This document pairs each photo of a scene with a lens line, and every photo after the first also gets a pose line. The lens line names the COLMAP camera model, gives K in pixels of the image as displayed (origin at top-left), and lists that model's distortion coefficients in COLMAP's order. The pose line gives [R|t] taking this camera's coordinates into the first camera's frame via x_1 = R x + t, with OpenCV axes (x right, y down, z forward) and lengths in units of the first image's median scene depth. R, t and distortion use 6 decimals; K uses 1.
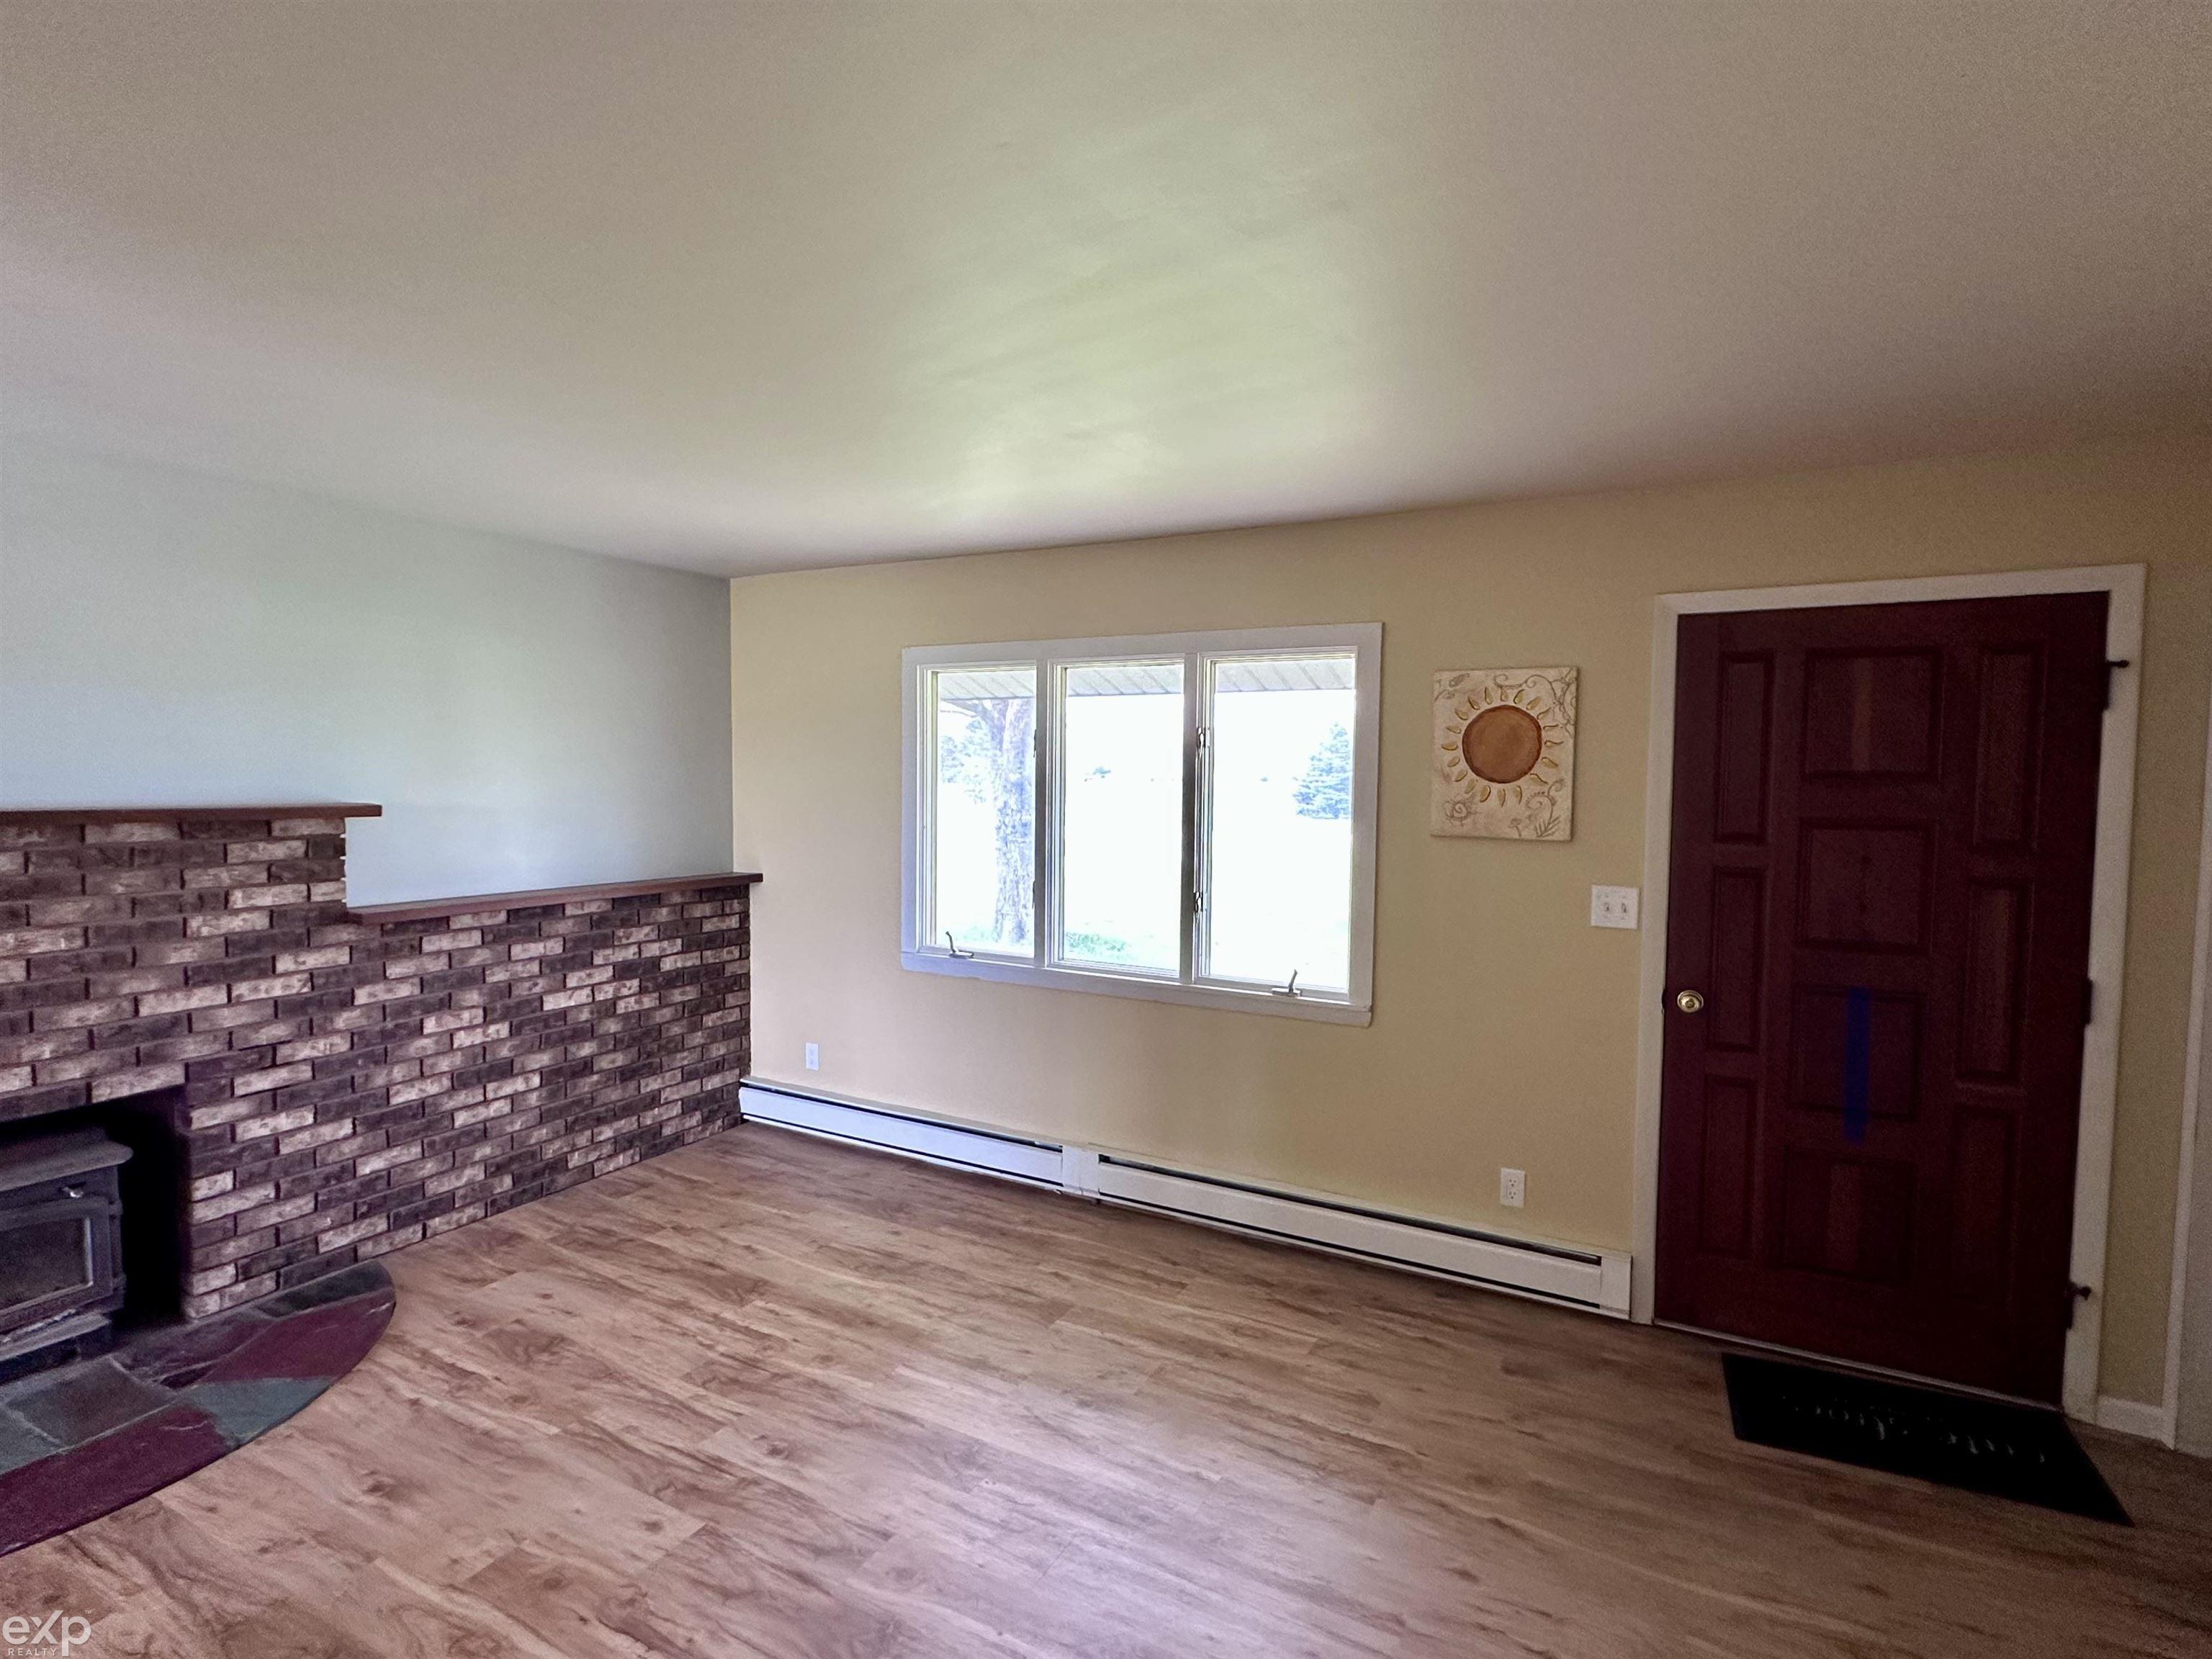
lens RADIAL K [[1121.7, 0, 1145.4], [0, 1121.7, 837.3], [0, 0, 1]] dist [-0.006393, 0.002053]
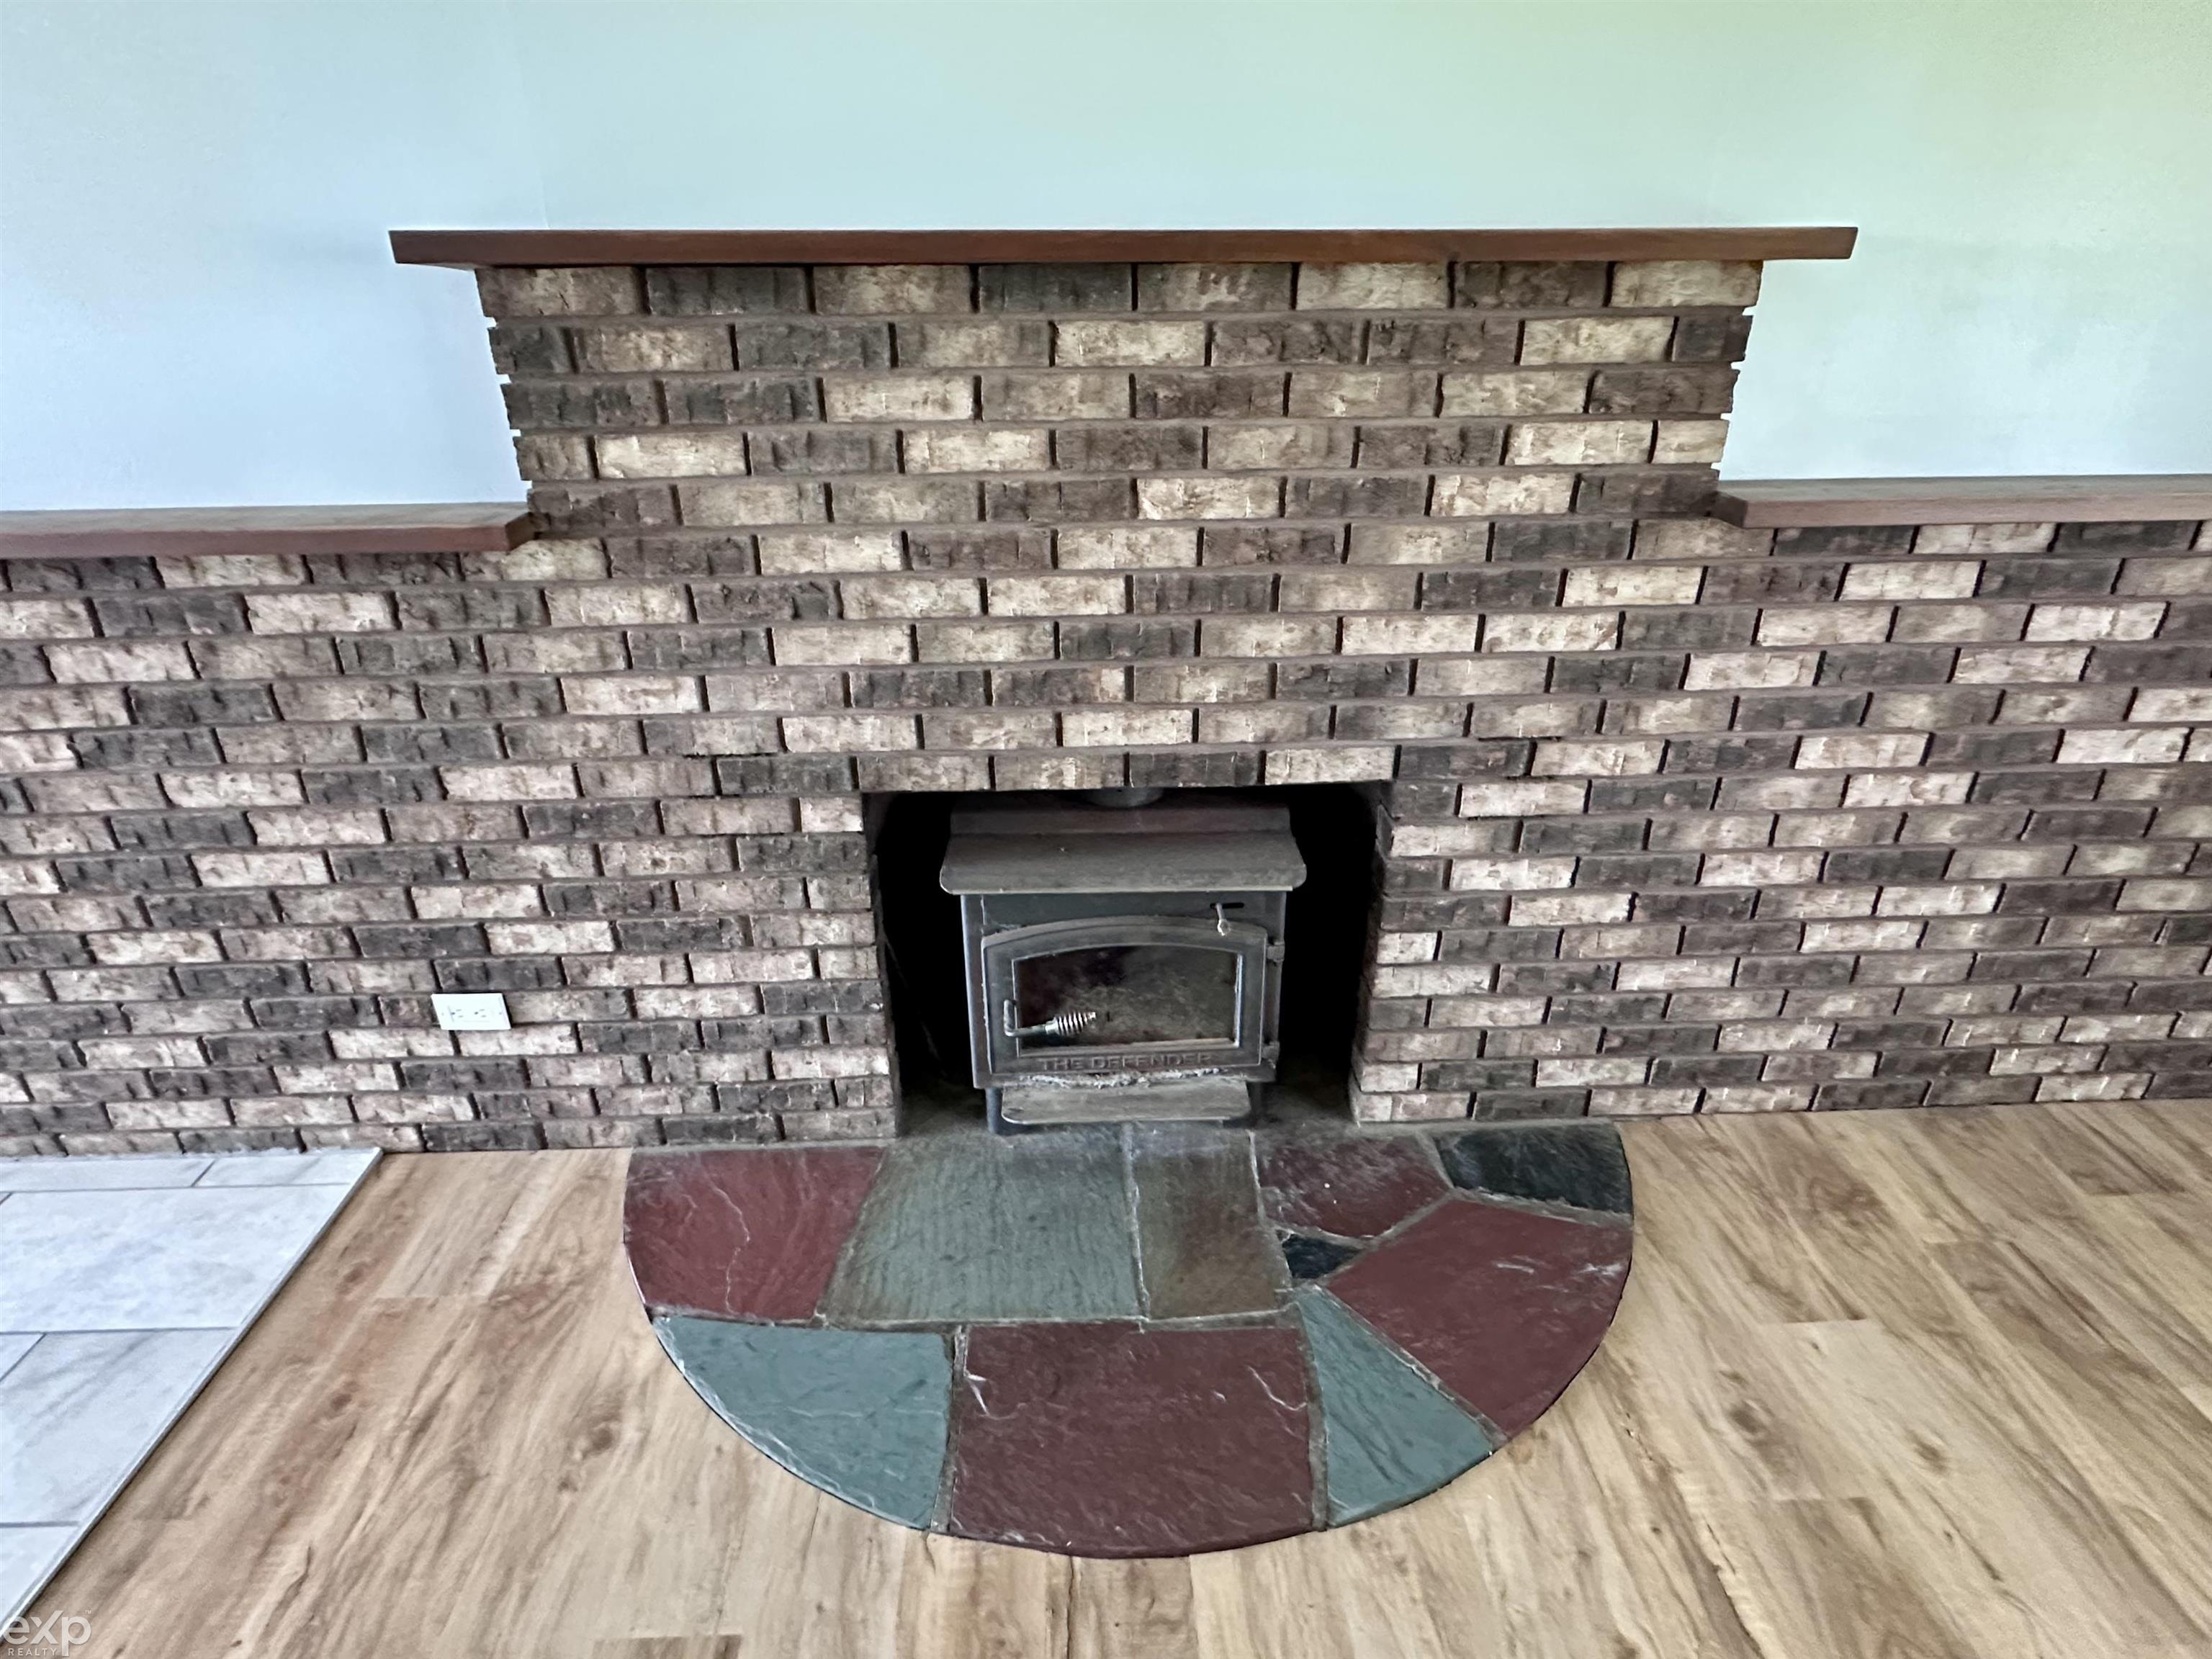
lens RADIAL K [[1121.7, 0, 1101.1], [0, 1121.7, 821.2], [0, 0, 1]] dist [-0.006393, 0.002053]
pose [[0.483895, 0.340947, -0.805978, -0.444936], [-0.034053, 0.927623, 0.371961, 0.031587], [0.874464, -0.152544, 0.460482, 0.579599]]
